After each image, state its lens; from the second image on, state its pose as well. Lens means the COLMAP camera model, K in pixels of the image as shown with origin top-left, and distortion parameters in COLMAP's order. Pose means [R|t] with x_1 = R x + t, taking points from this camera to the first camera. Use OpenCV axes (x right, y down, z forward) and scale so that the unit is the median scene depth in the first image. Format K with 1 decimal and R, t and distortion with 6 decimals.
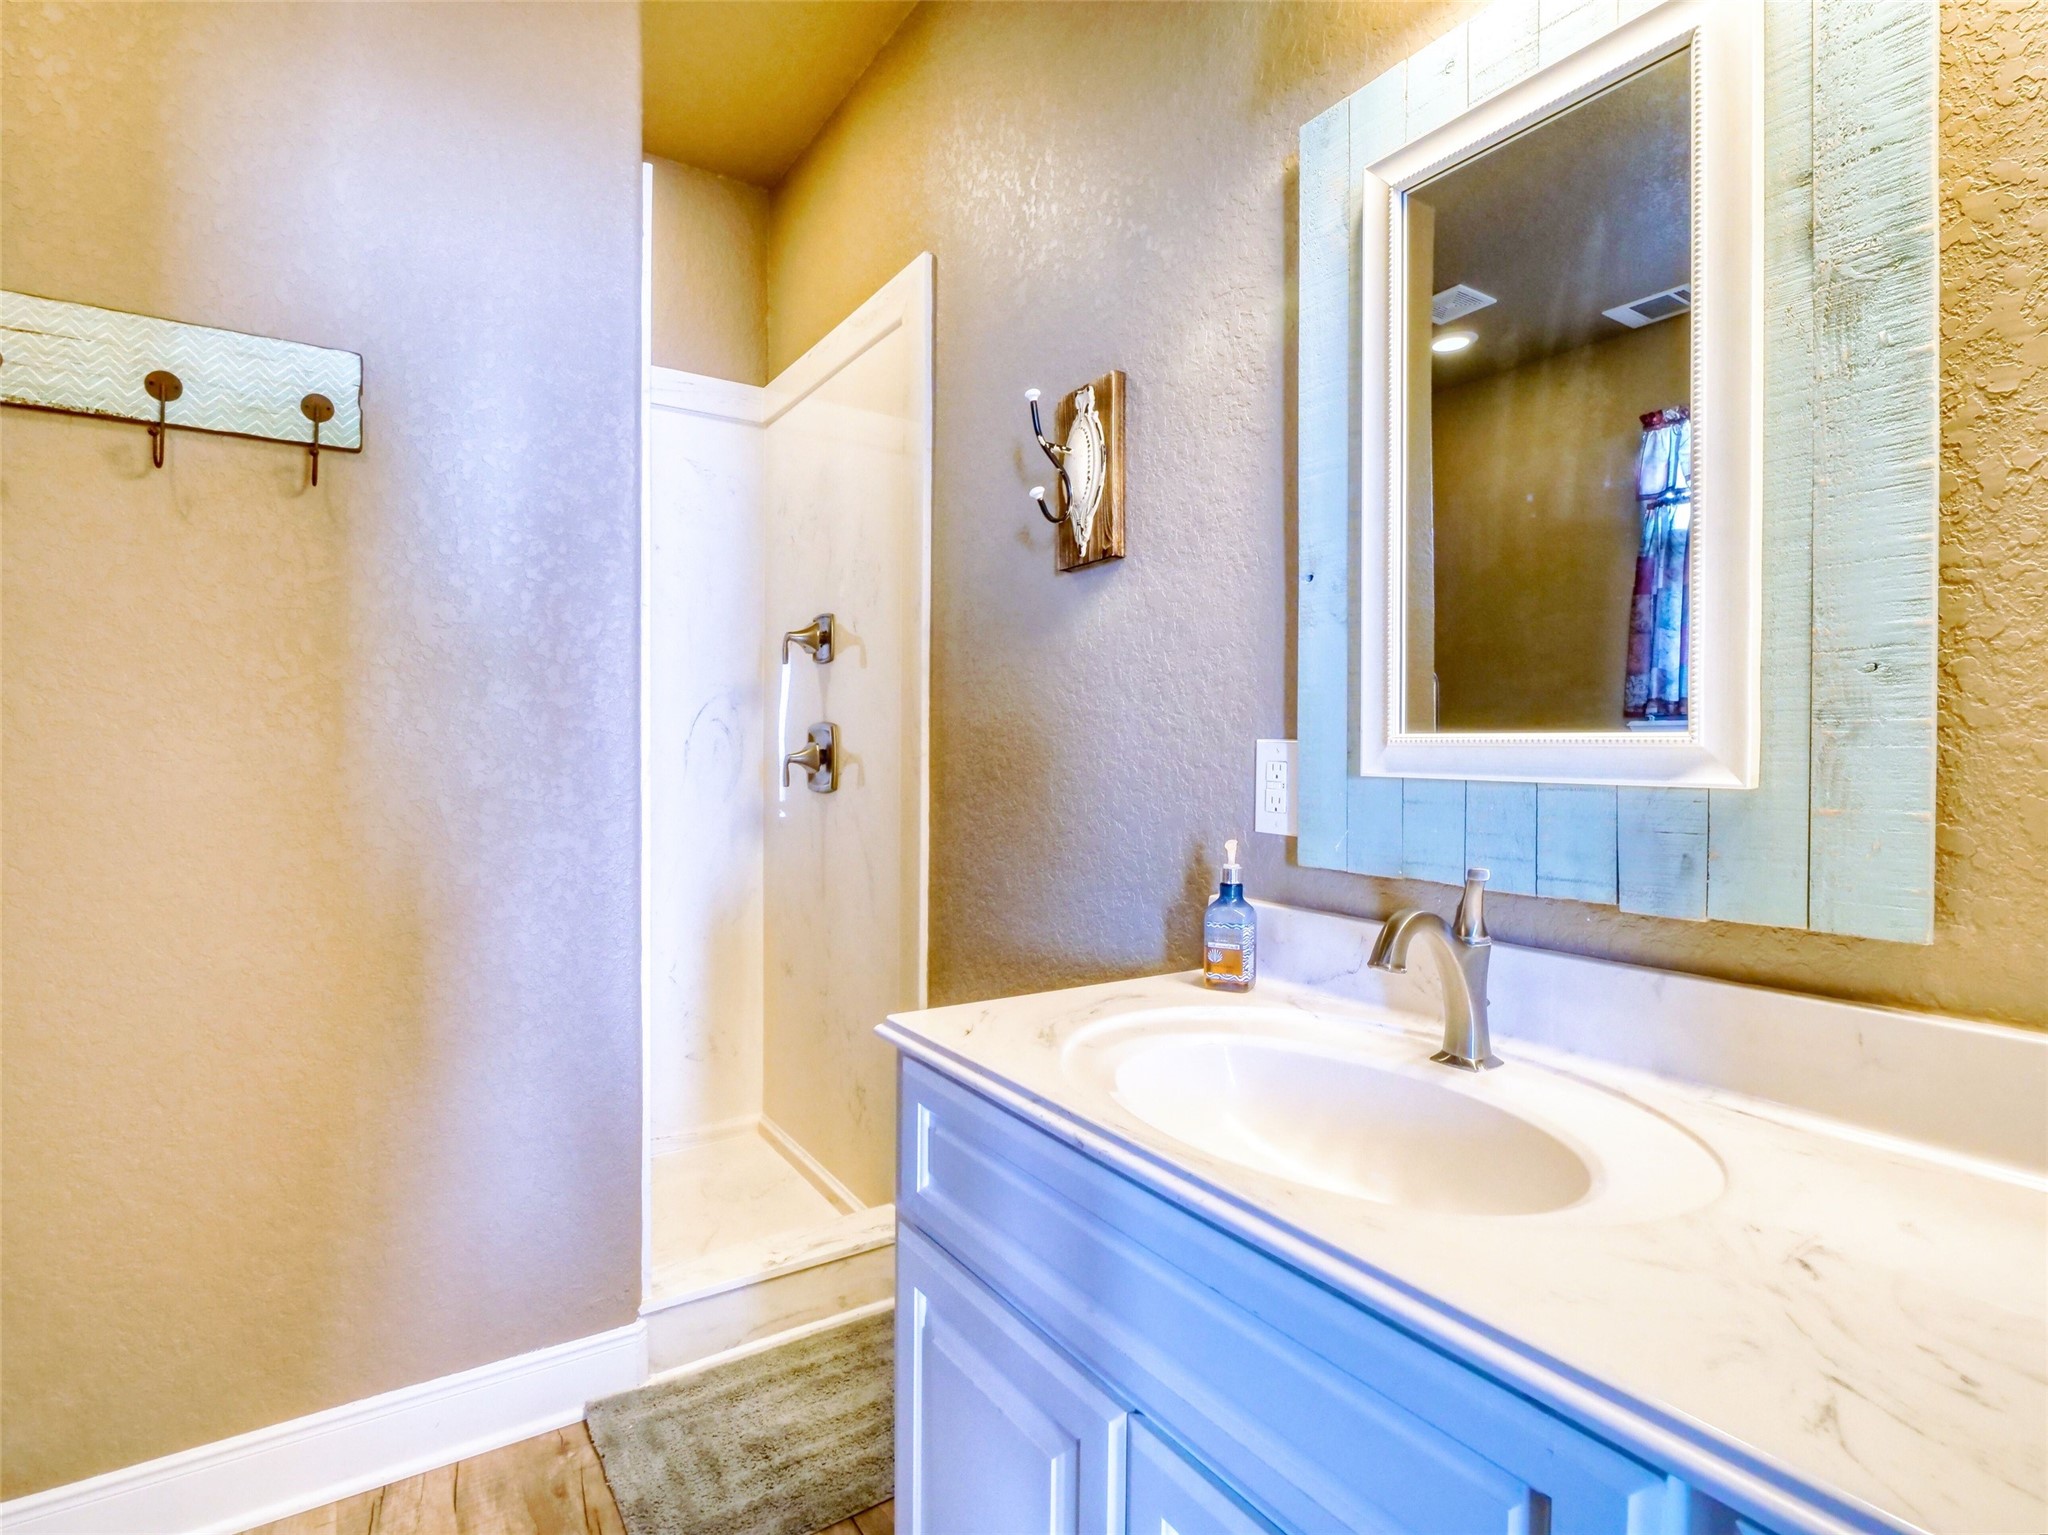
lens RADIAL K [[1029.3, 0, 1023.4], [0, 1029.3, 761.4], [0, 0, 1]] dist [-0.005513, -0.001461]
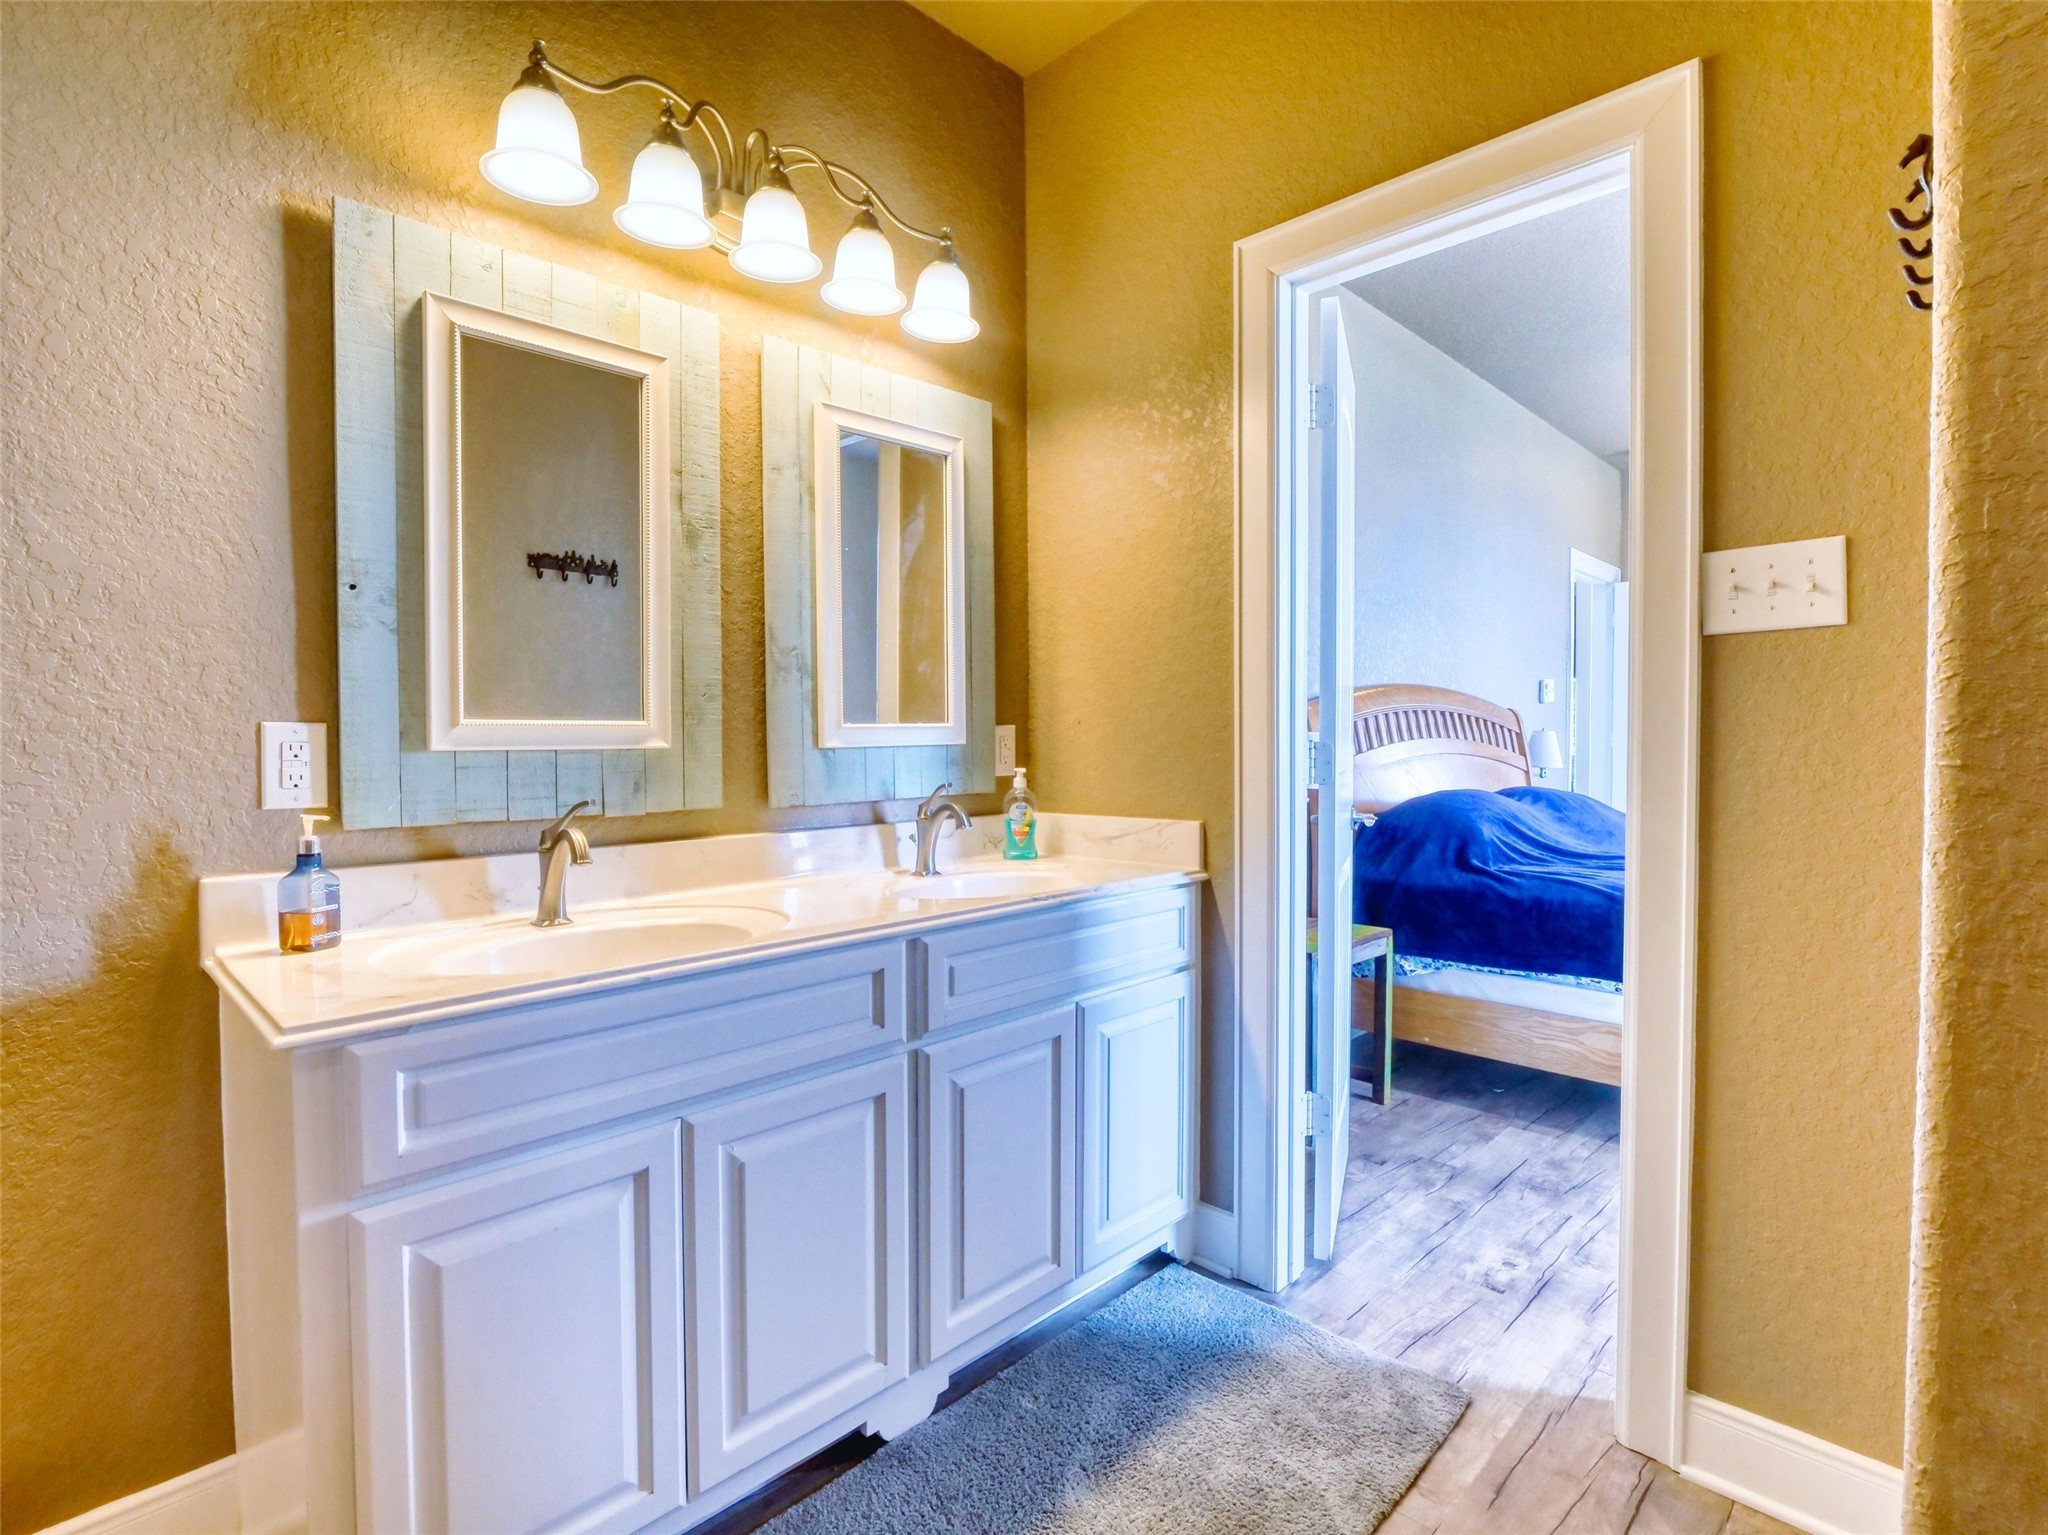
lens RADIAL K [[1029.3, 0, 1023.5], [0, 1029.3, 759.9], [0, 0, 1]] dist [-0.005513, -0.001461]
pose [[-0.213791, -0.033442, 0.976307, -1.162752], [0.011878, 0.999251, 0.036829, -0.014474], [-0.976807, 0.019470, -0.213234, 0.551321]]
